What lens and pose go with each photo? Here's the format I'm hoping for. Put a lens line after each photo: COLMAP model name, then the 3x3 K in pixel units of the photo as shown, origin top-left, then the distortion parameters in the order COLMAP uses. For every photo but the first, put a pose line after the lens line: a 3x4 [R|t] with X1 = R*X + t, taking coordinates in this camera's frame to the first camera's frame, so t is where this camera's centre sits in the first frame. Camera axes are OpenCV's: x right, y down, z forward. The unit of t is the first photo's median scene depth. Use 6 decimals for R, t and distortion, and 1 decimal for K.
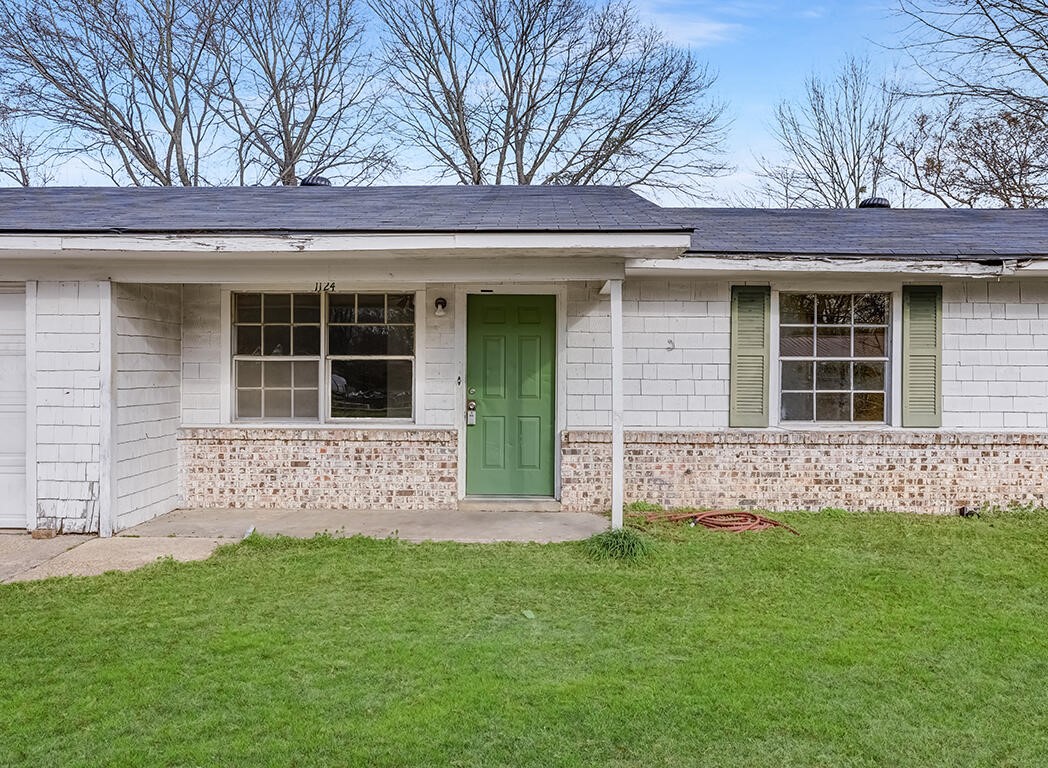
lens RADIAL K [[754.9, 0, 523.7], [0, 754.9, 382.4], [0, 0, 1]] dist [-0.027591, 0.000011]
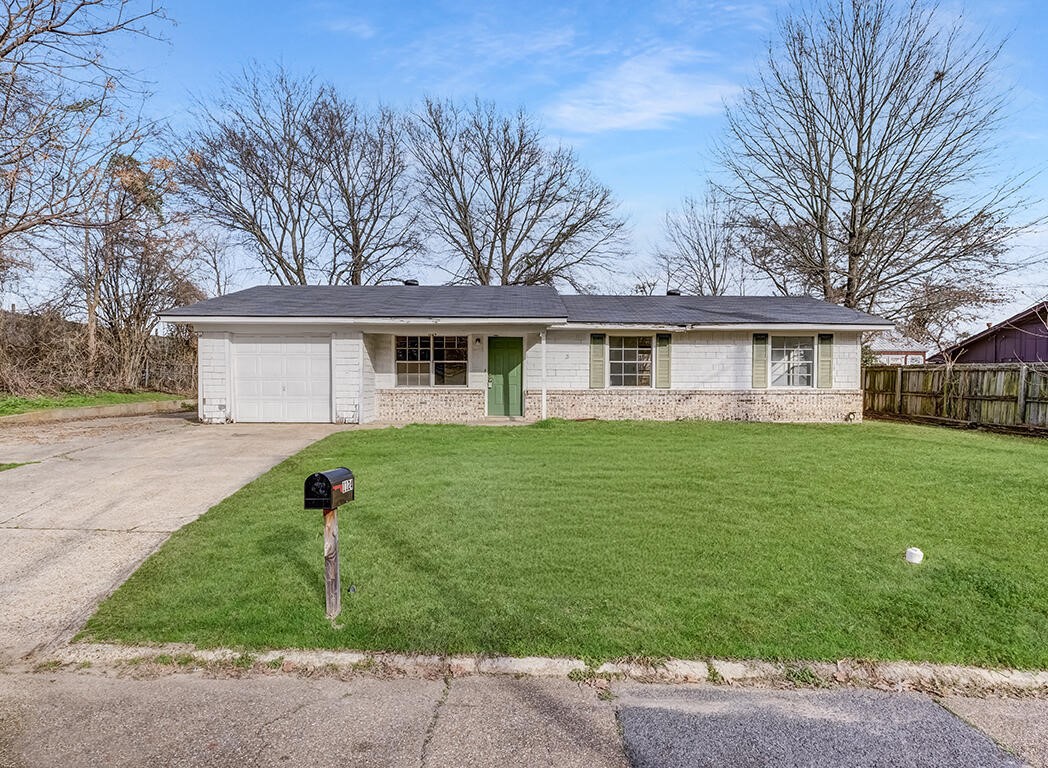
lens RADIAL K [[657.5, 0, 524.7], [0, 657.5, 387.9], [0, 0, 1]] dist [-0.007490, -0.001184]
pose [[0.999449, -0.000998, 0.033165, -0.025569], [0.001660, 0.999799, -0.019957, 0.100236], [-0.033139, 0.020001, 0.999251, -1.221568]]
